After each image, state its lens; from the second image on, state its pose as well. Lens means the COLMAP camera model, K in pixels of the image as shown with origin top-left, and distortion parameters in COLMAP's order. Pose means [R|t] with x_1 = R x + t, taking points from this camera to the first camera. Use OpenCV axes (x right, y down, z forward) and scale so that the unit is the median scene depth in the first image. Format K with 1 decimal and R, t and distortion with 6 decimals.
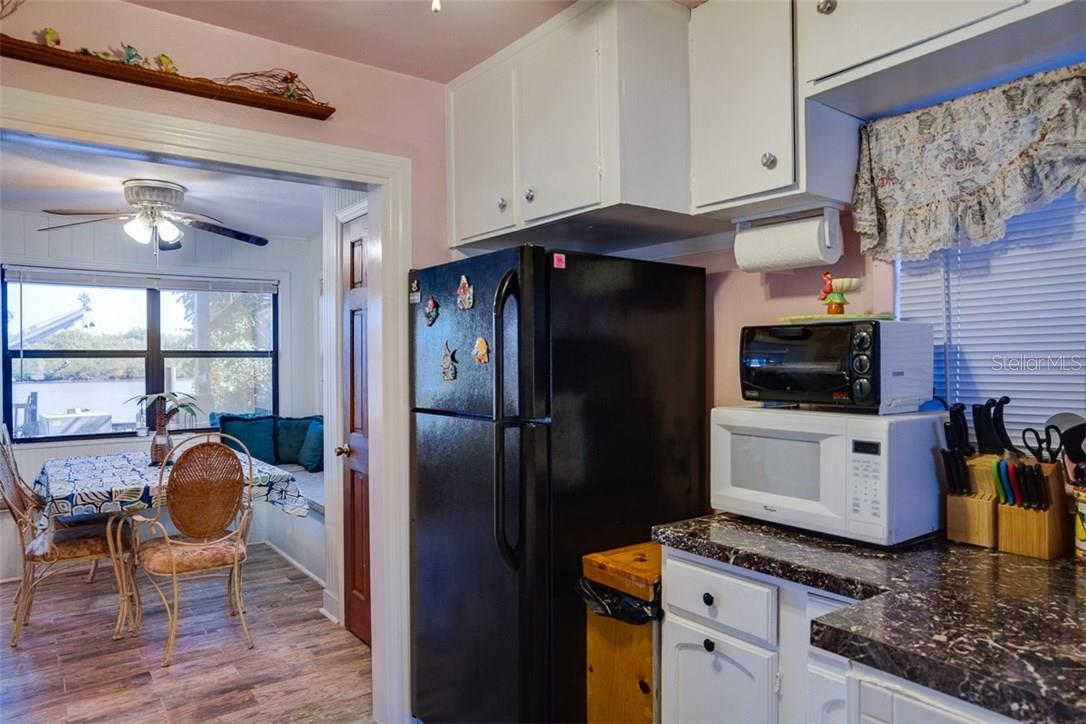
lens RADIAL K [[705.0, 0, 543.1], [0, 705.0, 364.9], [0, 0, 1]] dist [-0.056378, 0.053858]
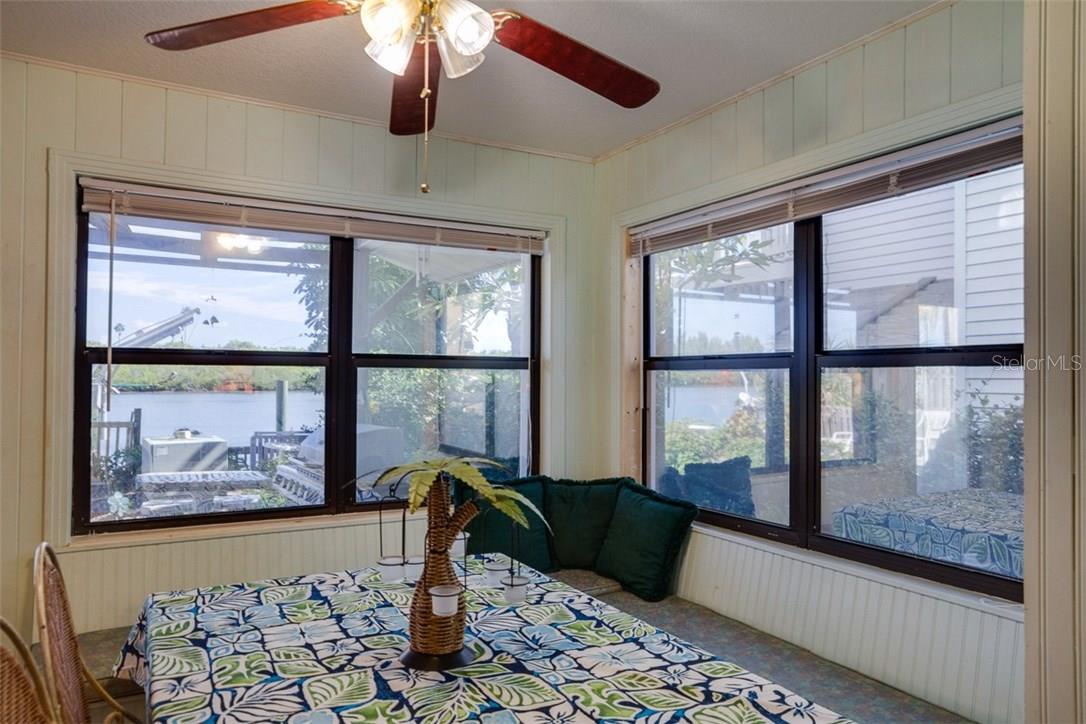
lens RADIAL K [[705.0, 0, 543.1], [0, 705.0, 364.9], [0, 0, 1]] dist [-0.056378, 0.053858]
pose [[0.994117, 0.007316, -0.108063, -0.569150], [-0.009672, 0.999726, -0.021294, -0.002017], [0.107877, 0.022214, 0.993916, 0.788989]]
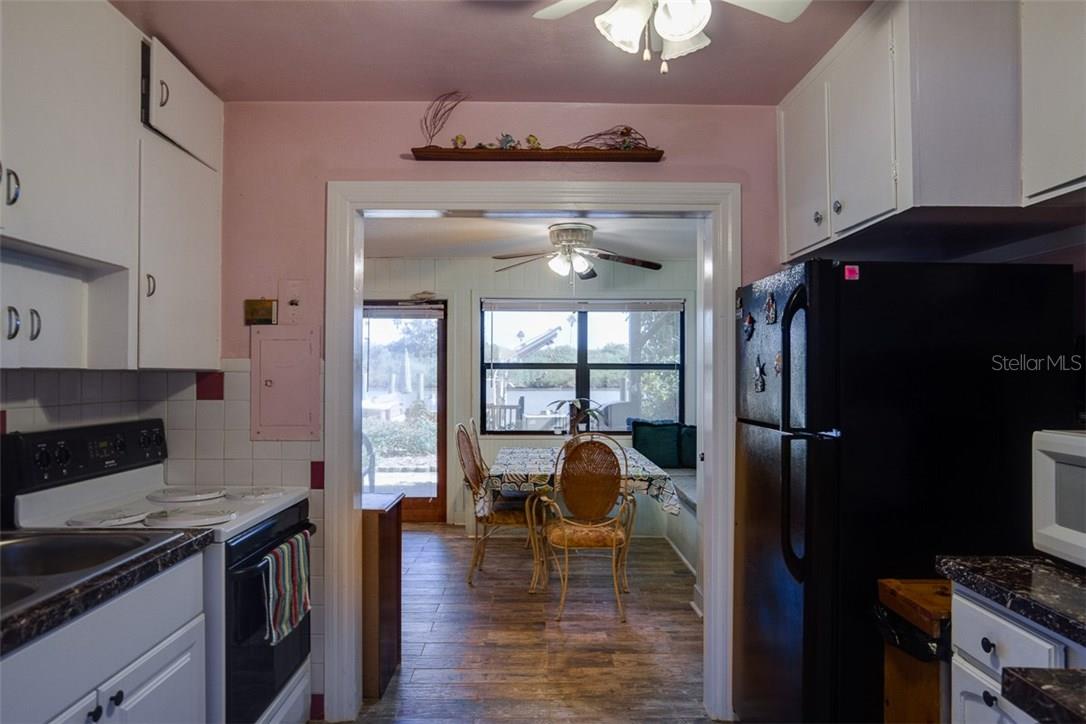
lens RADIAL K [[705.0, 0, 543.1], [0, 705.0, 364.9], [0, 0, 1]] dist [-0.056378, 0.053858]
pose [[0.810191, 0.001004, -0.586165, 0.152015], [-0.011586, 0.999831, -0.014302, -0.000019], [0.586051, 0.018378, 0.810066, -0.023785]]
